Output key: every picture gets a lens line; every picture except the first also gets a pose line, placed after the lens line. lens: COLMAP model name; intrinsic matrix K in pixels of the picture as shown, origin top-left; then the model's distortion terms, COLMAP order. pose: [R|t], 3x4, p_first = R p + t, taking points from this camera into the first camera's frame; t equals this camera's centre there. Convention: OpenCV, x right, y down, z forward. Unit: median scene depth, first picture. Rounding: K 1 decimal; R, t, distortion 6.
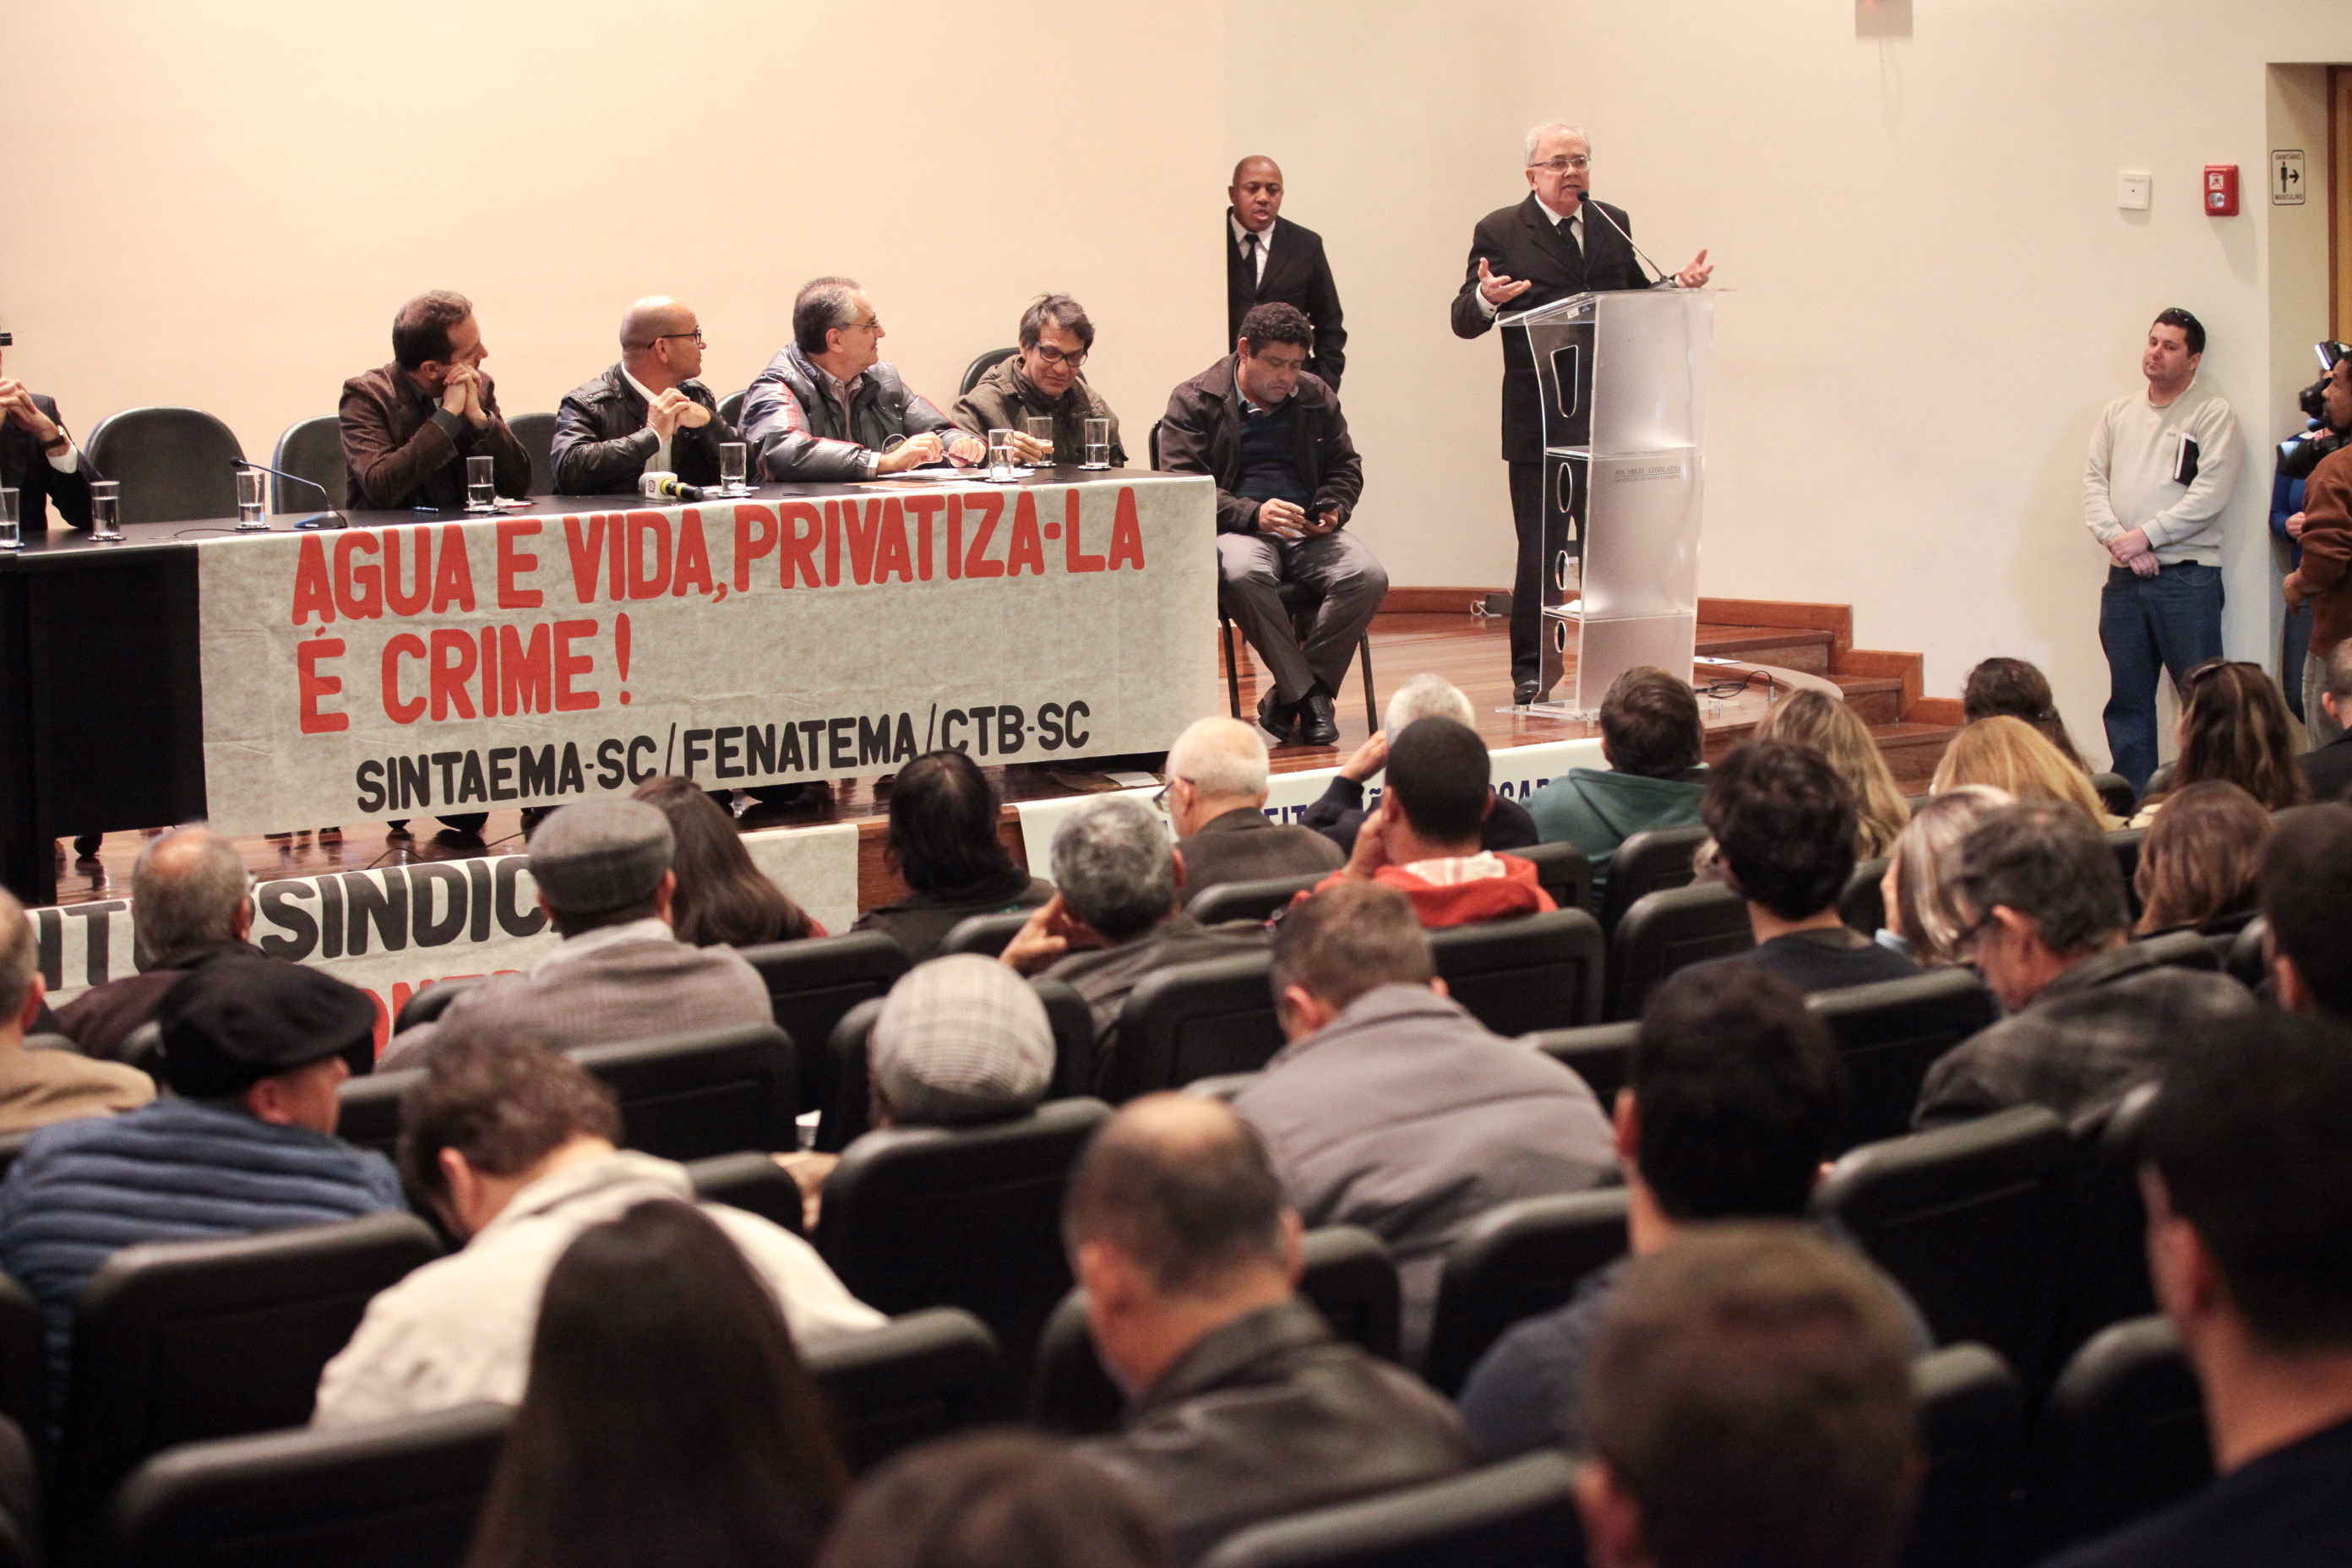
lens RADIAL K [[4874.6, 0, 1176.0], [0, 4874.6, 784.0], [0, 0, 1]] dist [-0.302933, -0.178863]
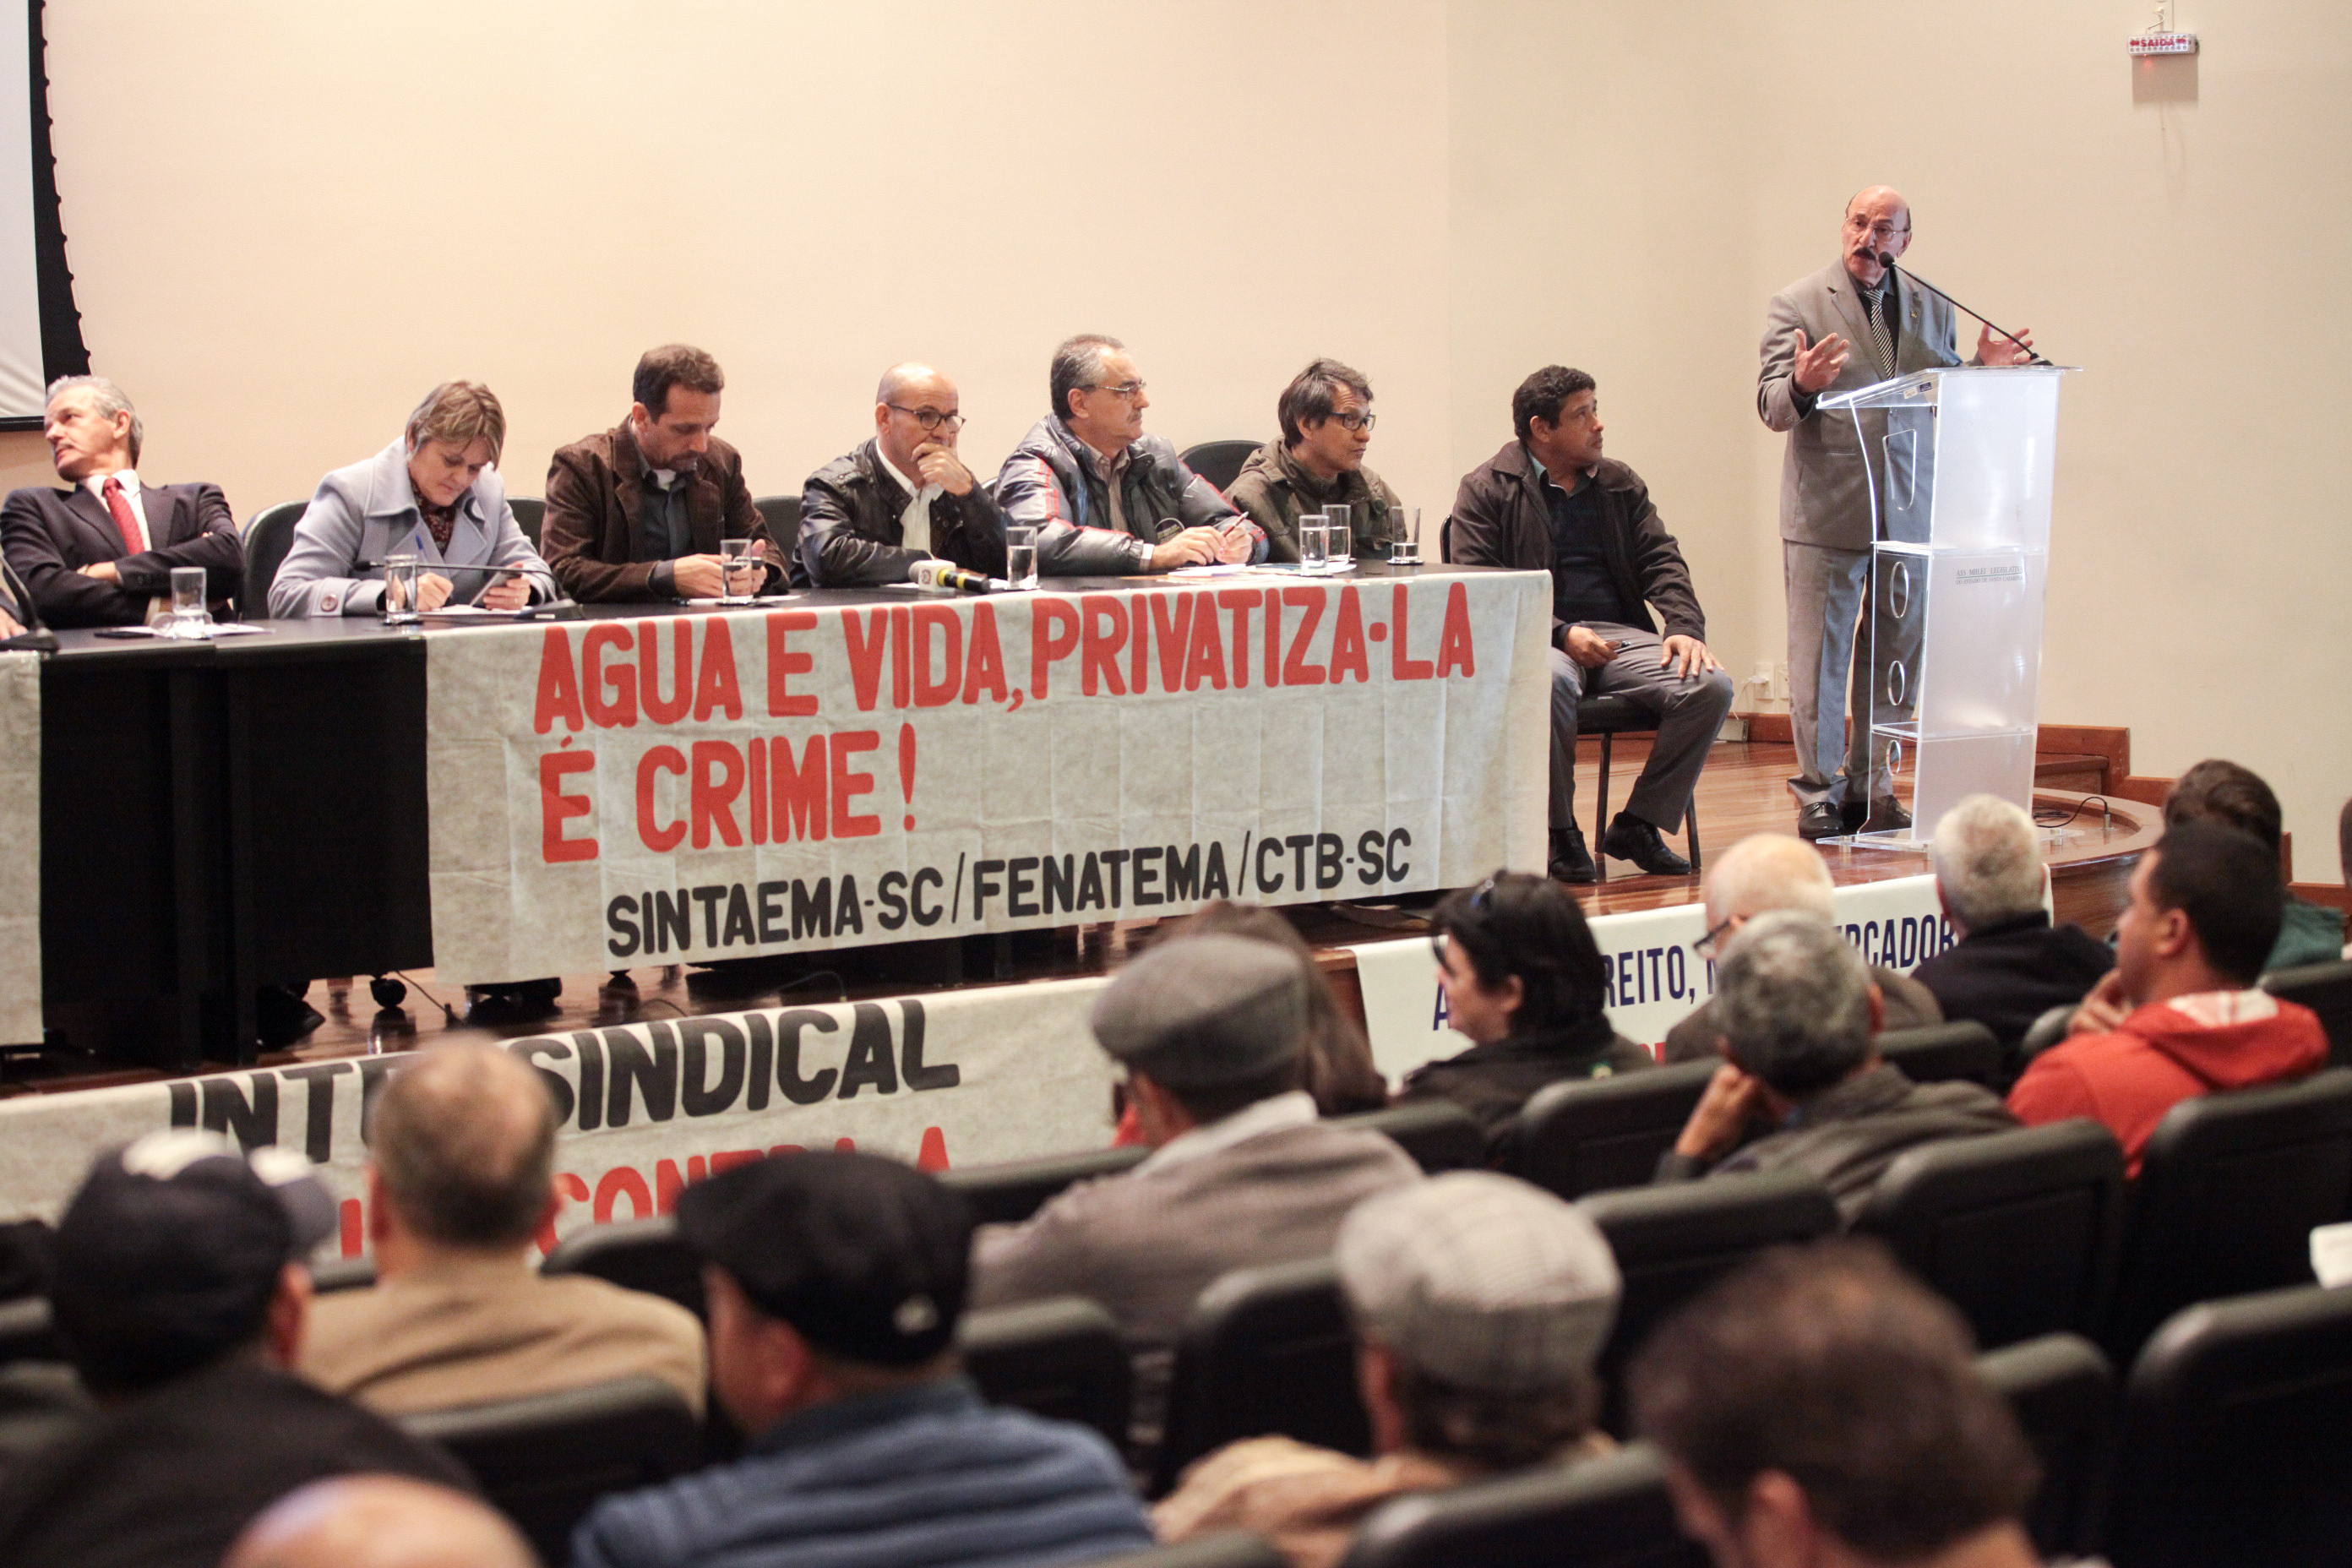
lens RADIAL K [[4874.6, 0, 1176.0], [0, 4874.6, 784.0], [0, 0, 1]] dist [-0.302933, -0.178863]
pose [[0.999632, -0.001112, 0.027092, -0.090080], [0.001983, 0.999481, -0.032157, 0.003040], [-0.027042, 0.032198, 0.999116, 0.145184]]
